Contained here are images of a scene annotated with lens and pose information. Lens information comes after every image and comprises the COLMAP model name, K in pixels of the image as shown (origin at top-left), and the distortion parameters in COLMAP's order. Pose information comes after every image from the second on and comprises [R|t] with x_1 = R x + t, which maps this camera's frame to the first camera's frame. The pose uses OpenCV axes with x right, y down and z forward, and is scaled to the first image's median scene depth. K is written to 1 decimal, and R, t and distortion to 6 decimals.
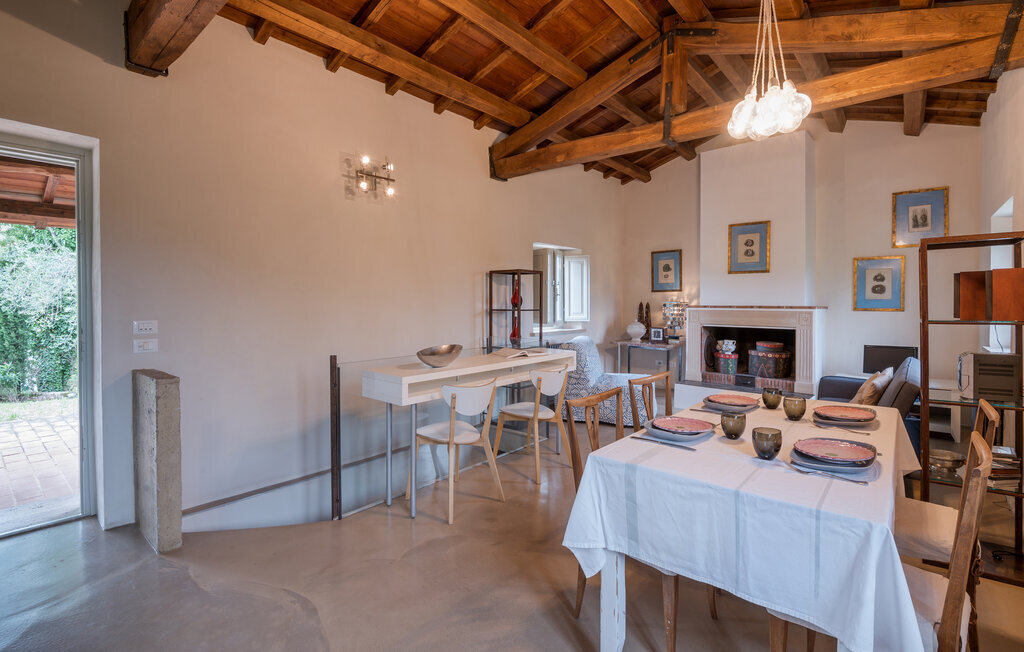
lens RADIAL K [[469.6, 0, 500.9], [0, 469.6, 306.2], [0, 0, 1]] dist [-0.001549, -0.000327]
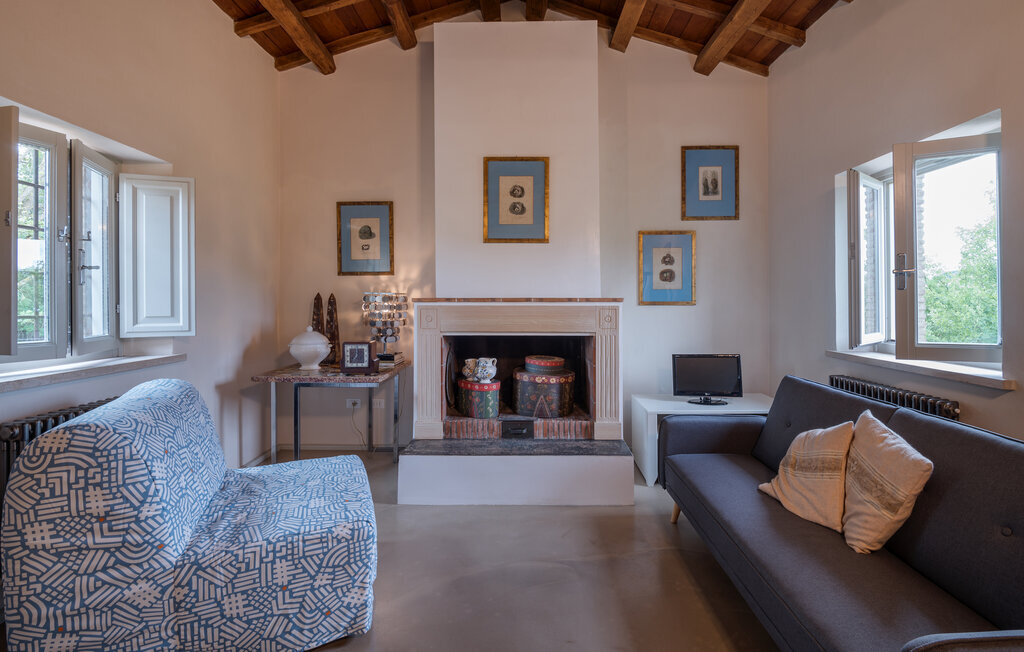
lens RADIAL K [[478.9, 0, 544.3], [0, 478.9, 301.6], [0, 0, 1]] dist [-0.004048, -0.006255]
pose [[0.721305, -0.001443, 0.692616, 0.133686], [0.007148, 0.999960, -0.005362, 0.006851], [-0.692581, 0.008818, 0.721286, 0.534268]]
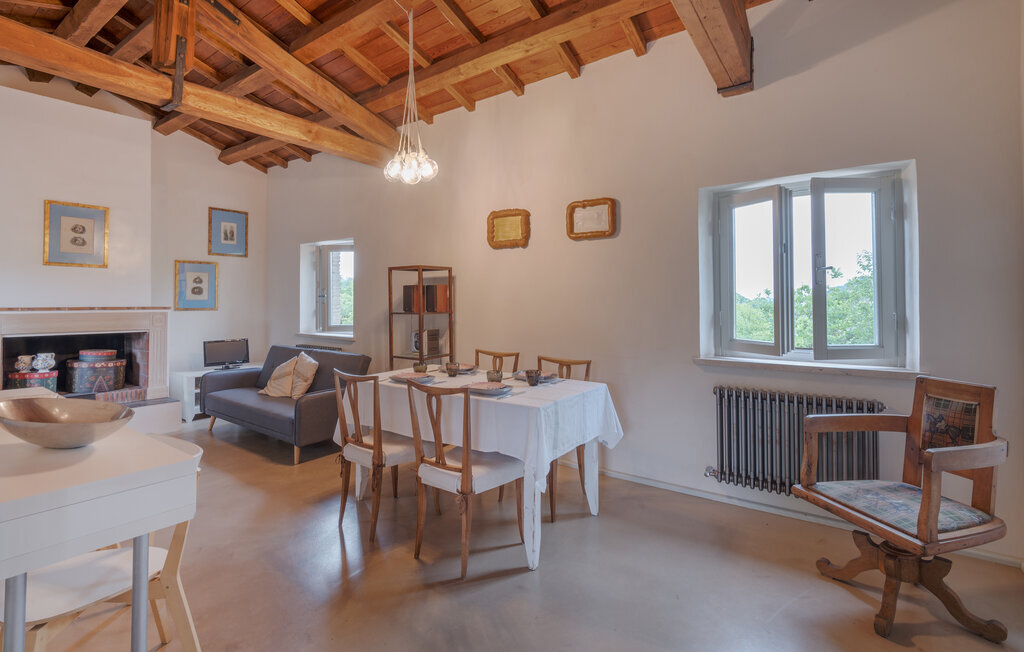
lens RADIAL K [[489.1, 0, 497.3], [0, 489.1, 290.3], [0, 0, 1]] dist [0.021099, -0.000324]
pose [[-0.068326, 0.023349, 0.997390, -0.359385], [0.008880, 0.999701, -0.022794, -0.003712], [-0.997624, 0.007300, -0.068513, 0.337480]]
